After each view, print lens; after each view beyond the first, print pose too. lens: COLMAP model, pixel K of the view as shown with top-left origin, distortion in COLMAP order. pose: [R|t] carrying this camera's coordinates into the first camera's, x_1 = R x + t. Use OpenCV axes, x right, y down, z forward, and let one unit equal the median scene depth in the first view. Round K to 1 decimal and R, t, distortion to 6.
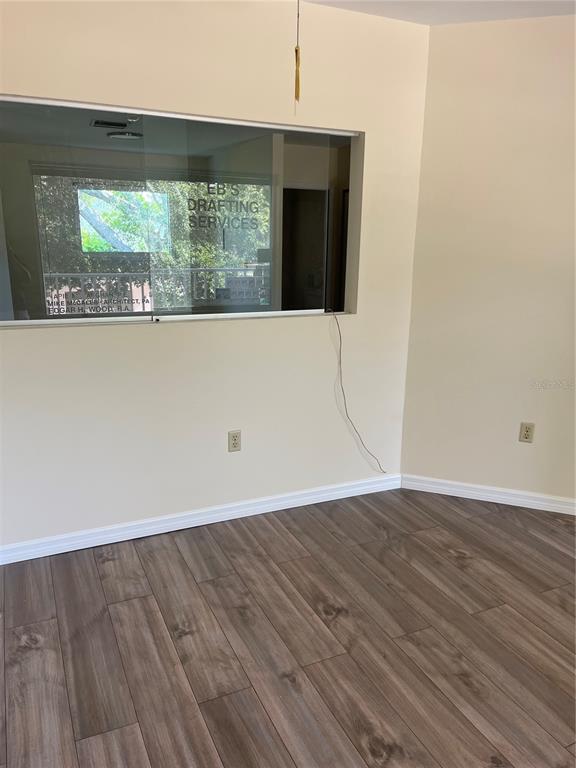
lens RADIAL K [[582.2, 0, 290.4], [0, 582.2, 395.0], [0, 0, 1]] dist [0.064181, -0.074420]
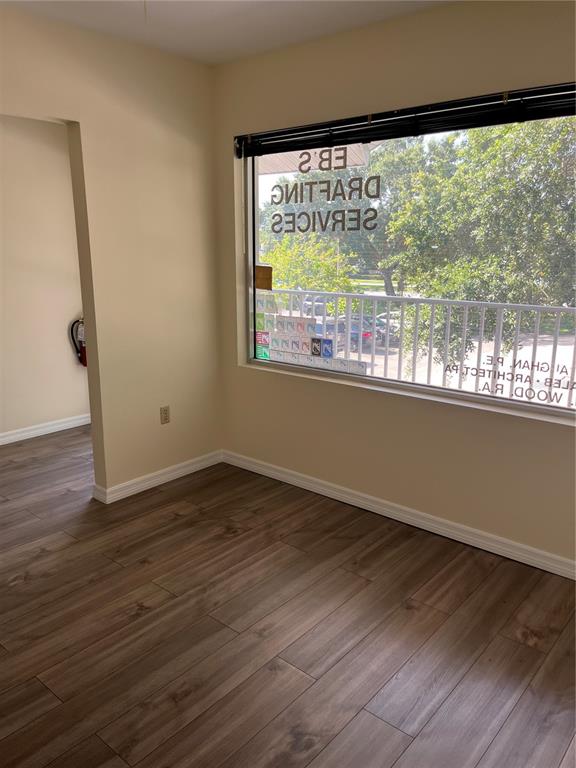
lens RADIAL K [[582.2, 0, 290.4], [0, 582.2, 395.0], [0, 0, 1]] dist [0.064181, -0.074420]
pose [[-0.412730, -0.239570, 0.878783, -0.460364], [0.225087, 0.908043, 0.353261, -0.242545], [-0.882604, 0.343604, -0.320853, 0.883233]]
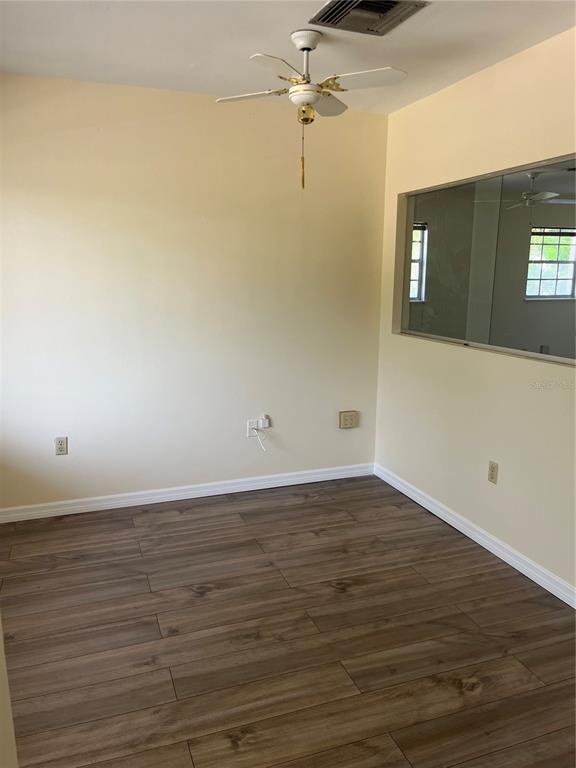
lens RADIAL K [[582.2, 0, 290.4], [0, 582.2, 395.0], [0, 0, 1]] dist [0.064181, -0.074420]
pose [[-0.088534, 0.185797, -0.978591, 1.234017], [-0.261381, 0.943687, 0.202817, -0.220935], [0.961167, 0.273741, -0.034984, 0.882793]]
